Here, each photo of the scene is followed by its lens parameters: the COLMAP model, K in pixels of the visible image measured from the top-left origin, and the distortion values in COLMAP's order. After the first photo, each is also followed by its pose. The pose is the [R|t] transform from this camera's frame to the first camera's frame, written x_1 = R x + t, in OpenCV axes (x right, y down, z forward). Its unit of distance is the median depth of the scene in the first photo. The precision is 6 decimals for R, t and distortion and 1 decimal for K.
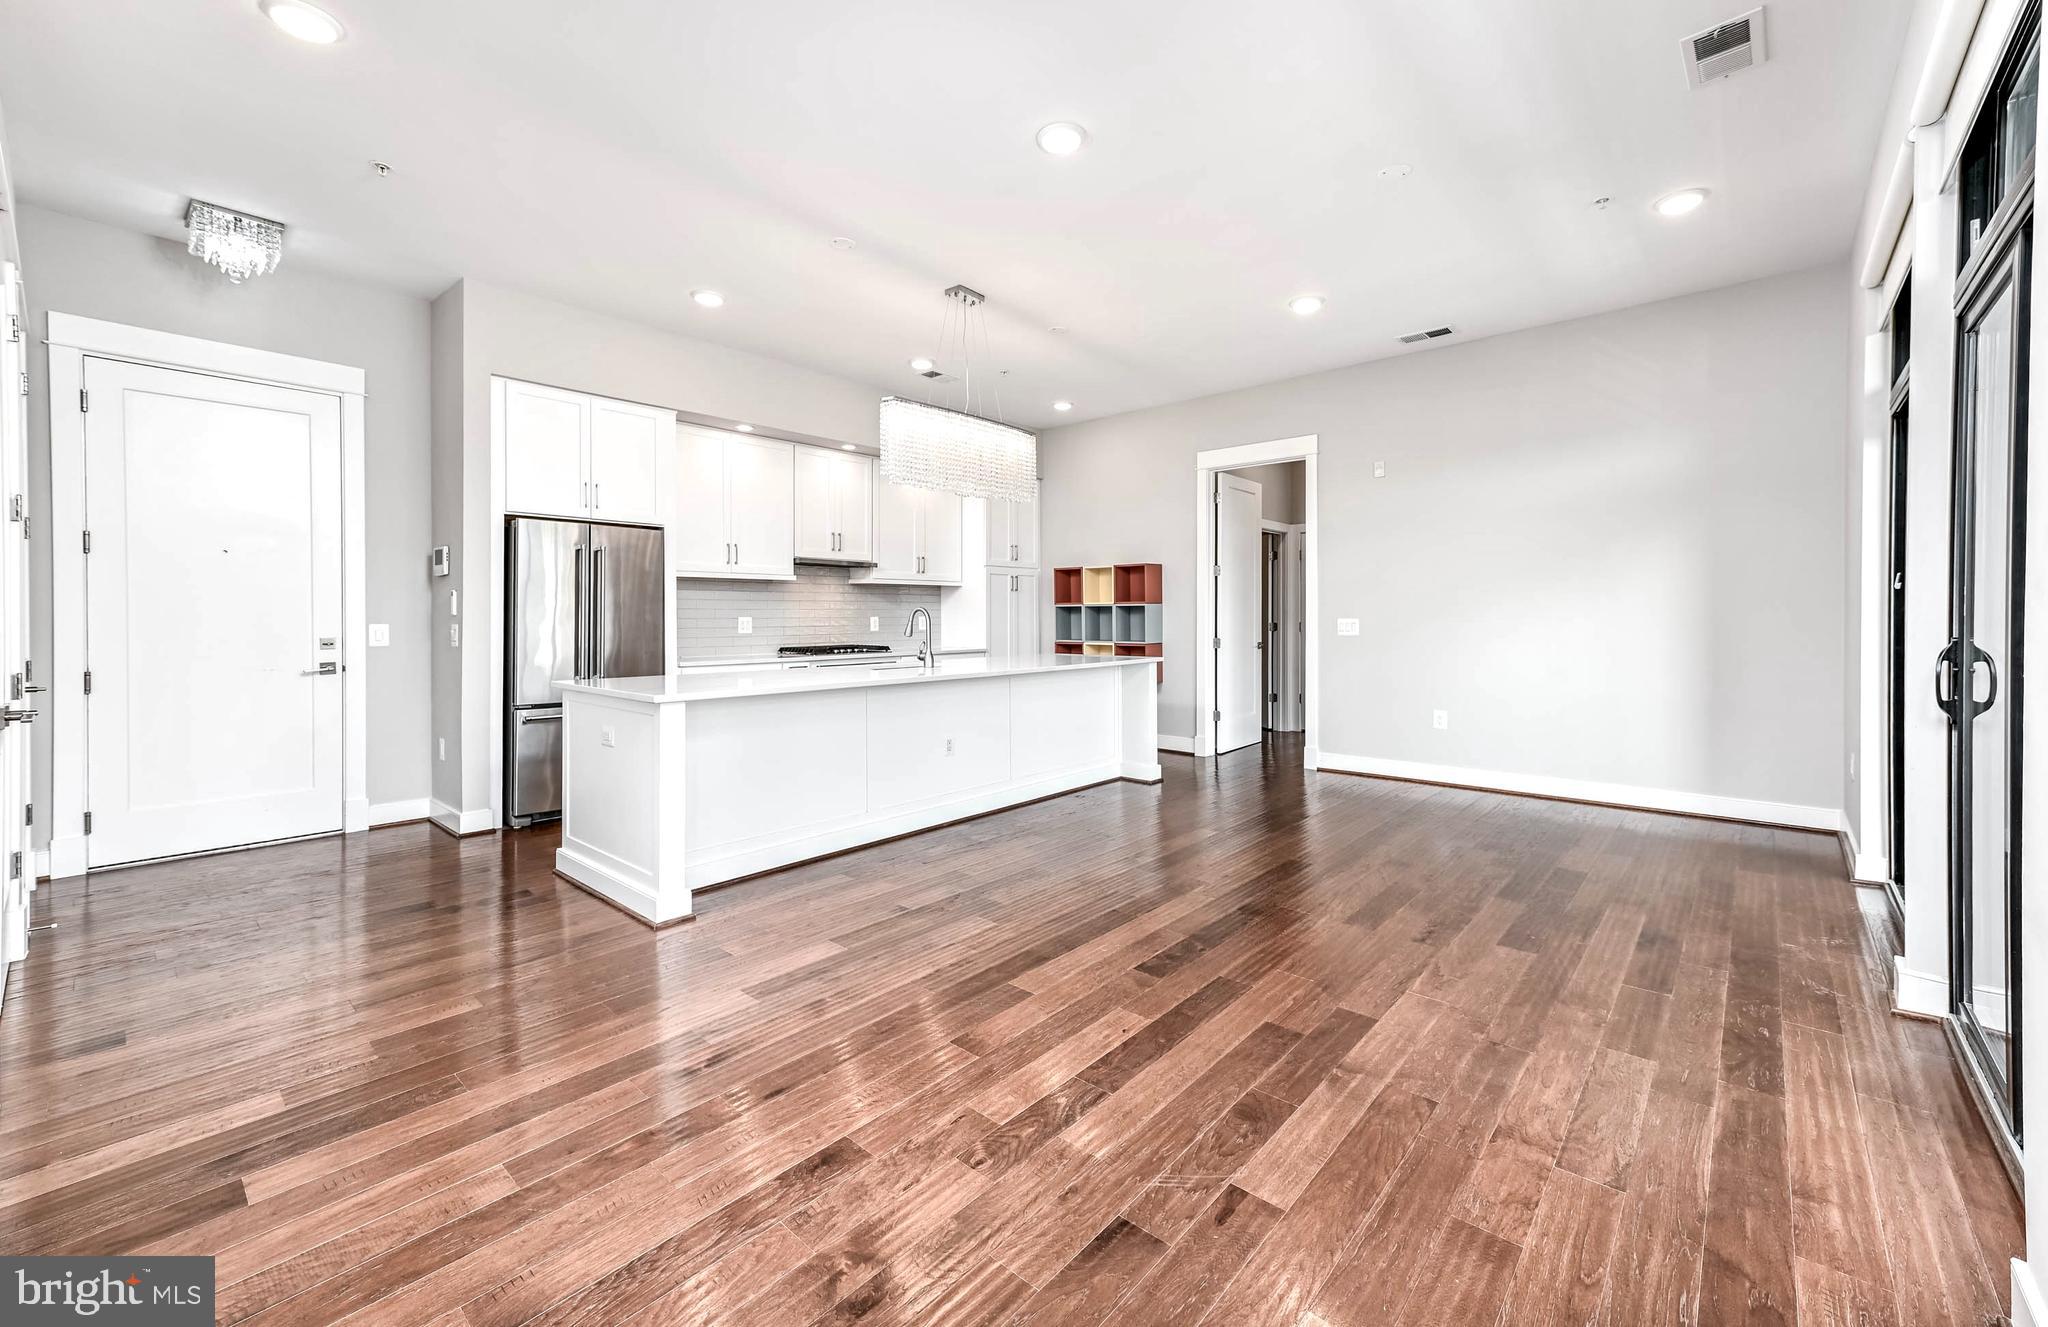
lens RADIAL K [[847.7, 0, 984.7], [0, 847.7, 619.9], [0, 0, 1]] dist [0.017559, 0.000851]
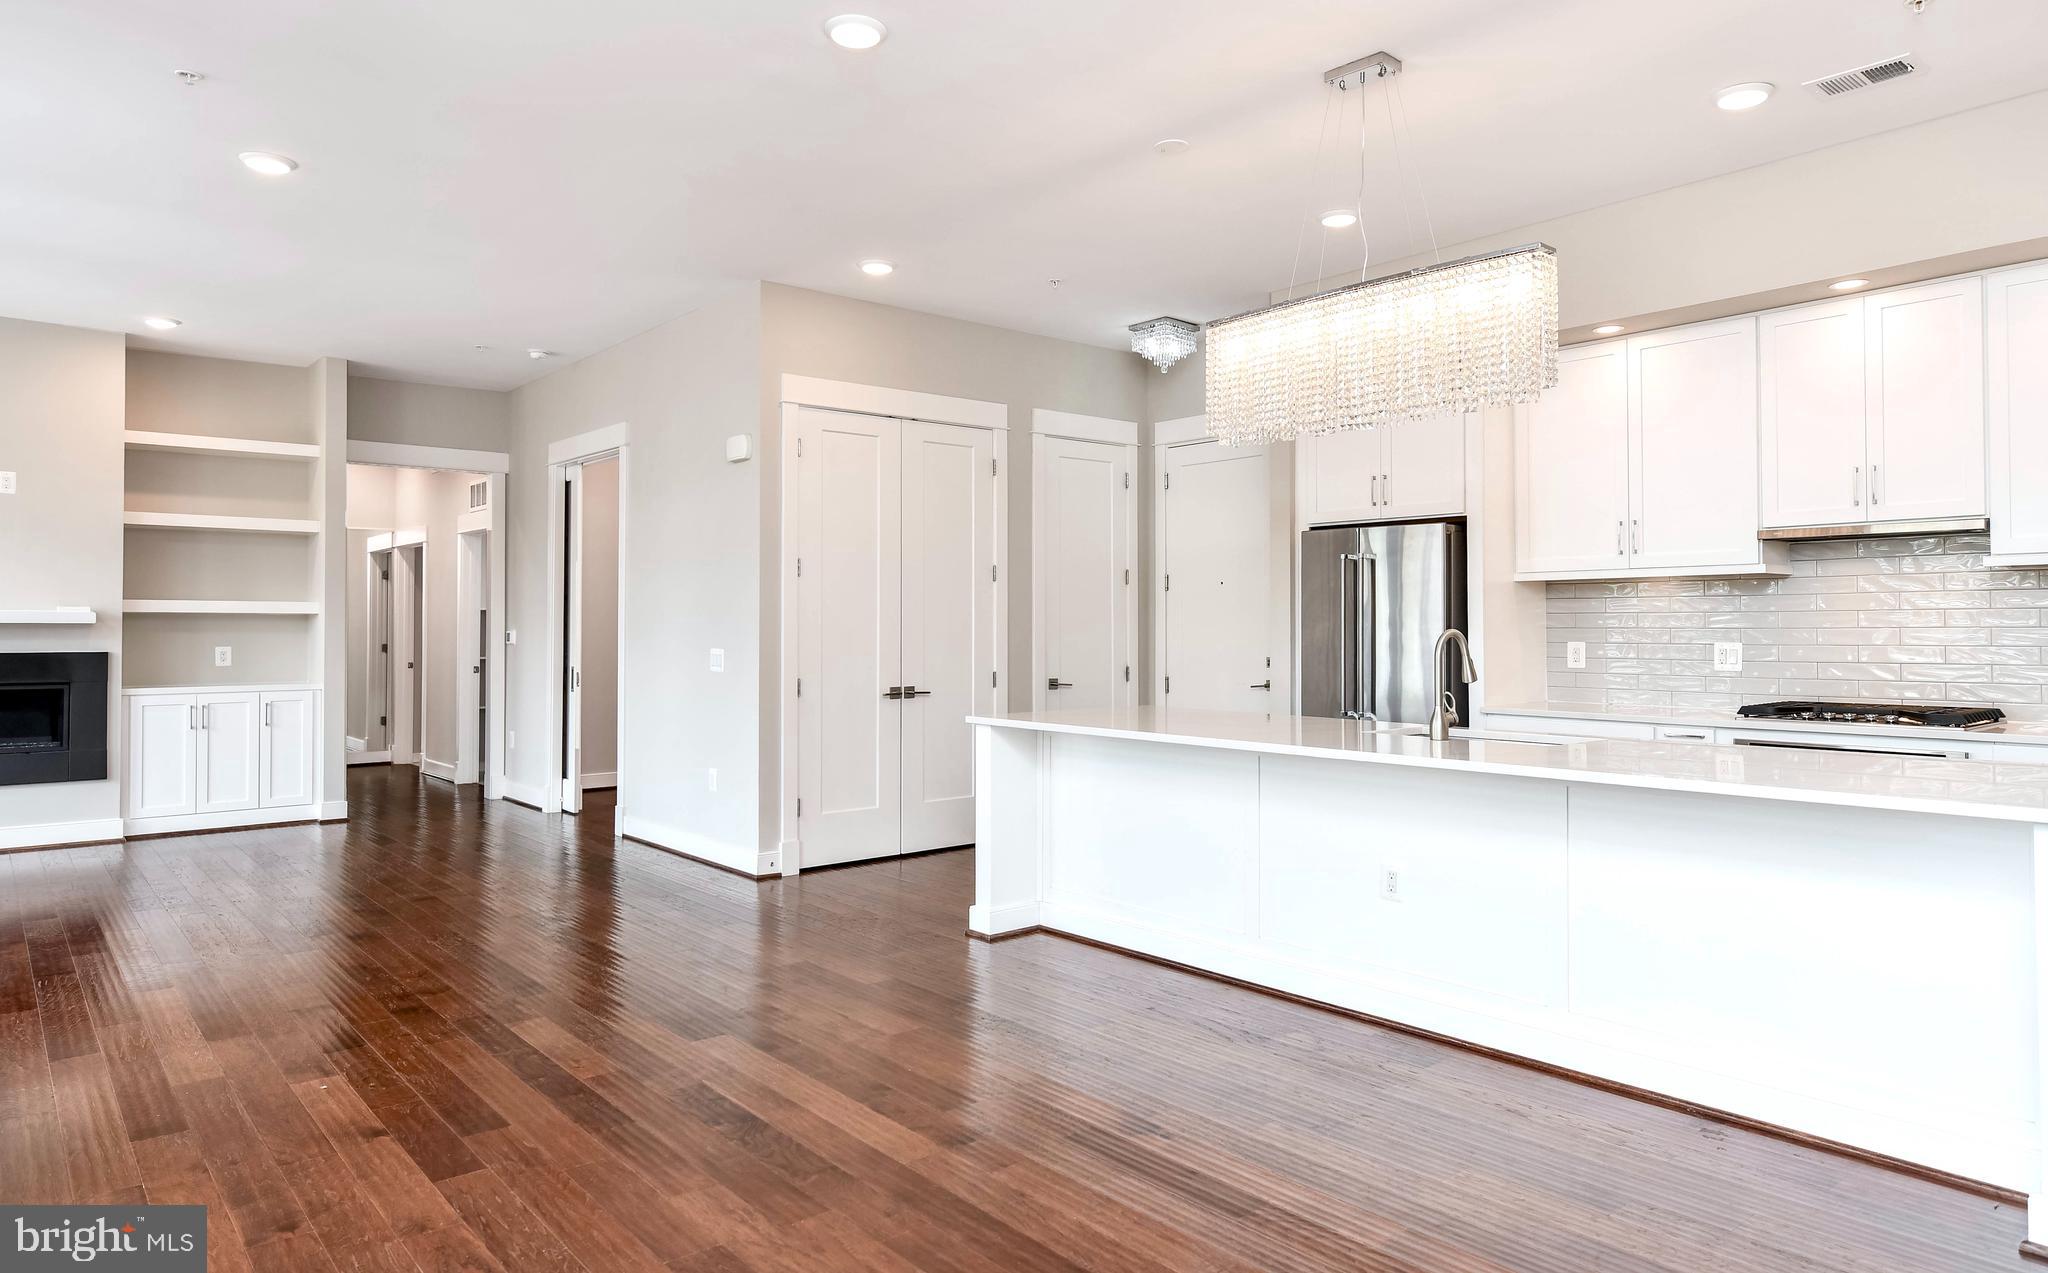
lens RADIAL K [[1223.4, 0, 1029.6], [0, 1223.4, 606.2], [0, 0, 1]] dist [0.001331, 0.002449]
pose [[-0.128084, -0.014704, -0.991654, 0.684612], [-0.001050, 0.999892, -0.014691, -0.017481], [0.991763, -0.000840, -0.128086, 0.765981]]
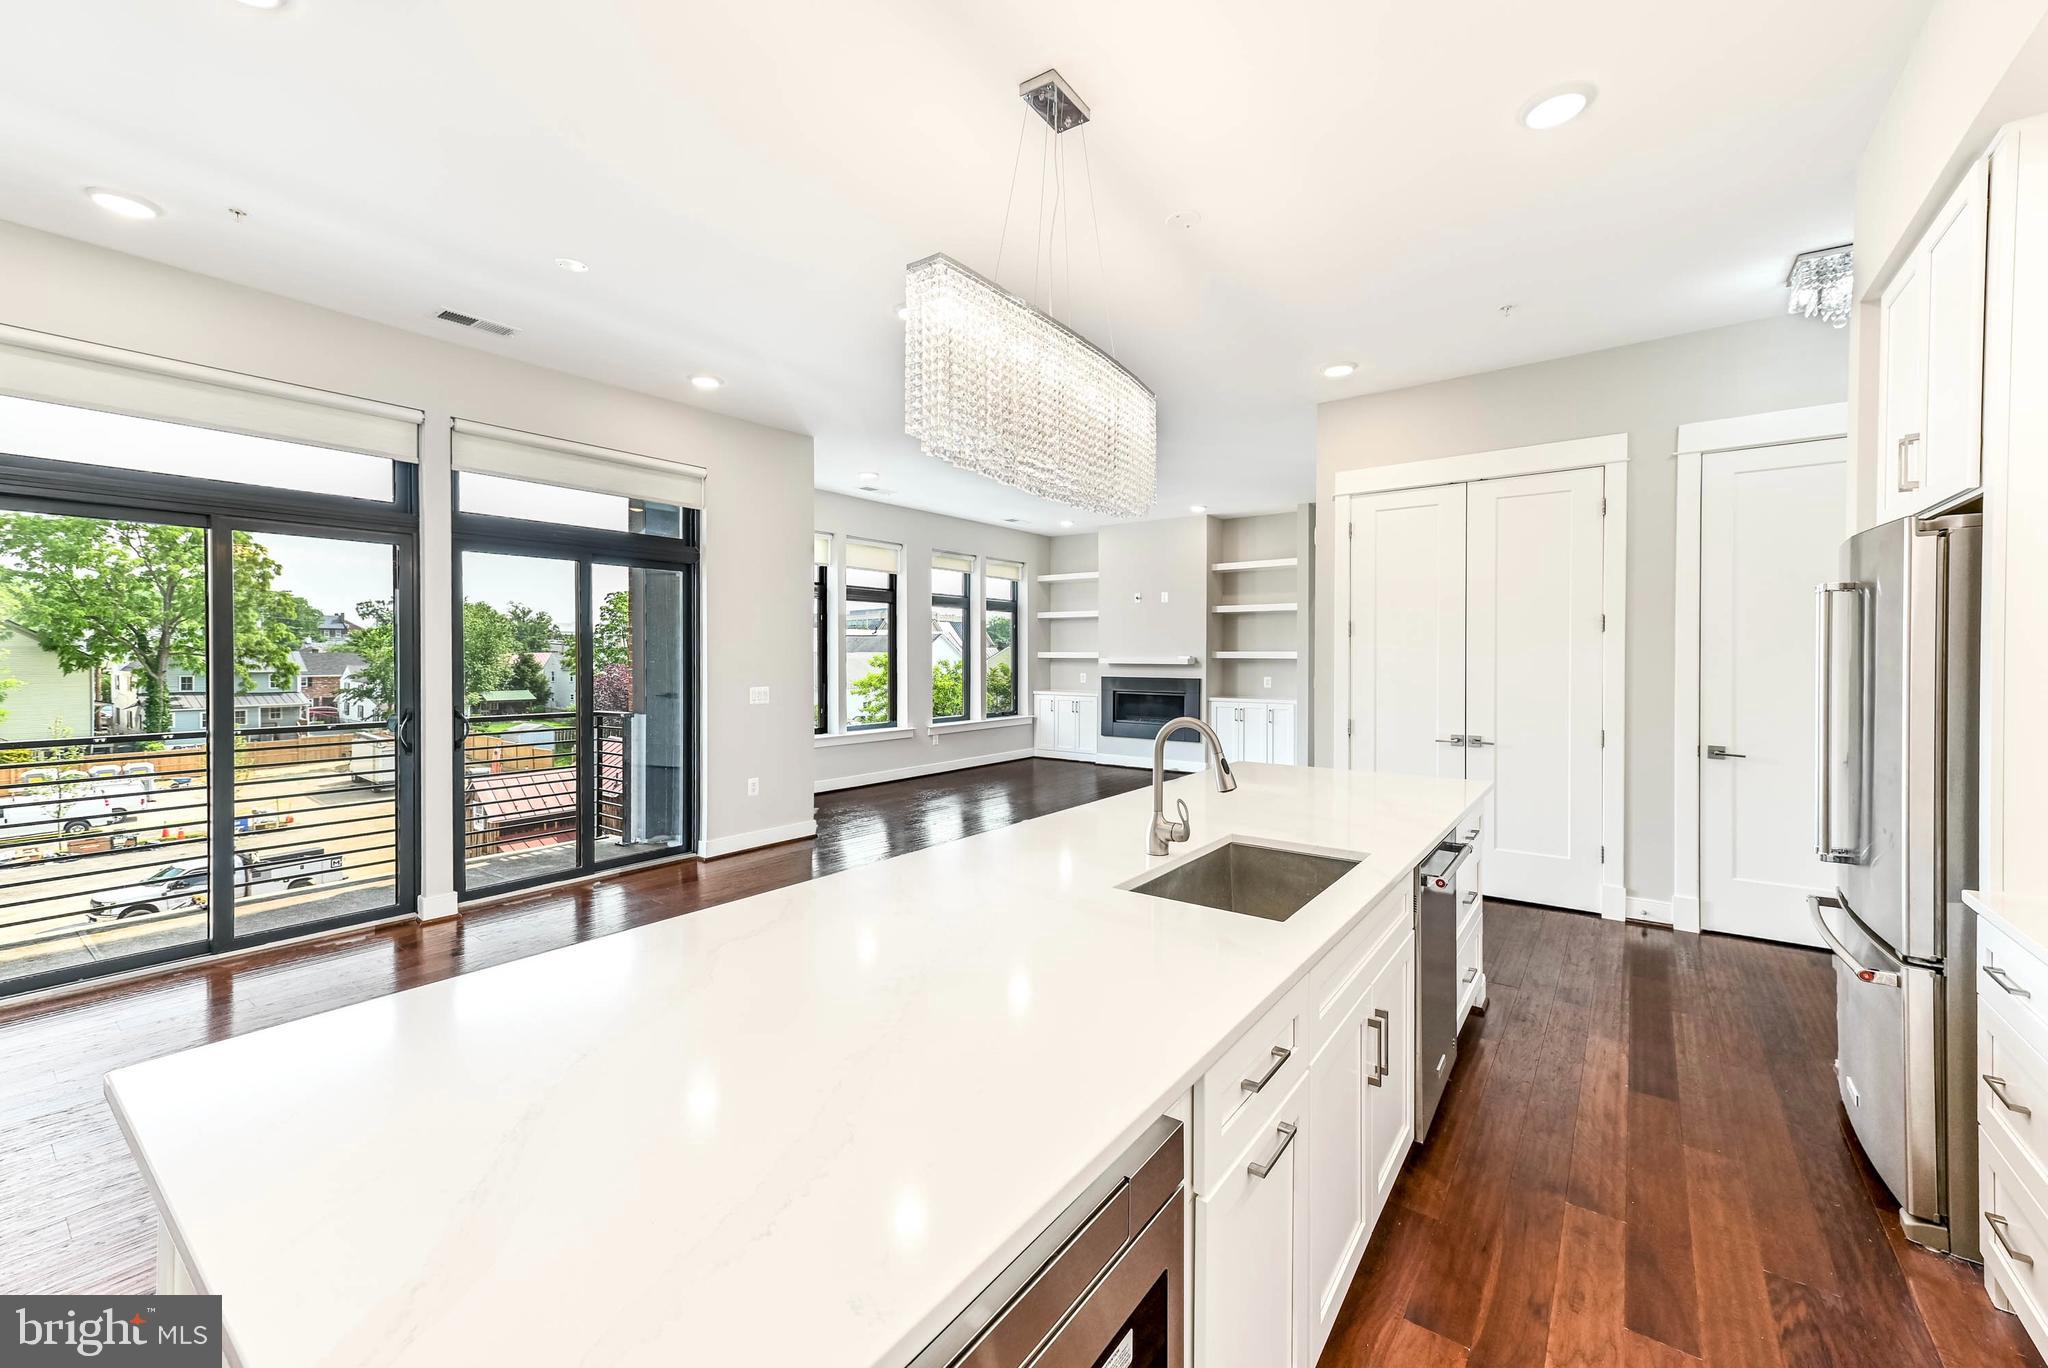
lens RADIAL K [[813.6, 0, 1043.6], [0, 813.6, 662.5], [0, 0, 1]] dist [0.016438, 0.000816]
pose [[-0.993054, 0.005278, -0.117541, 0.045895], [0.003523, 0.999879, 0.015130, -0.046971], [0.117607, 0.014611, -0.992953, 1.283673]]
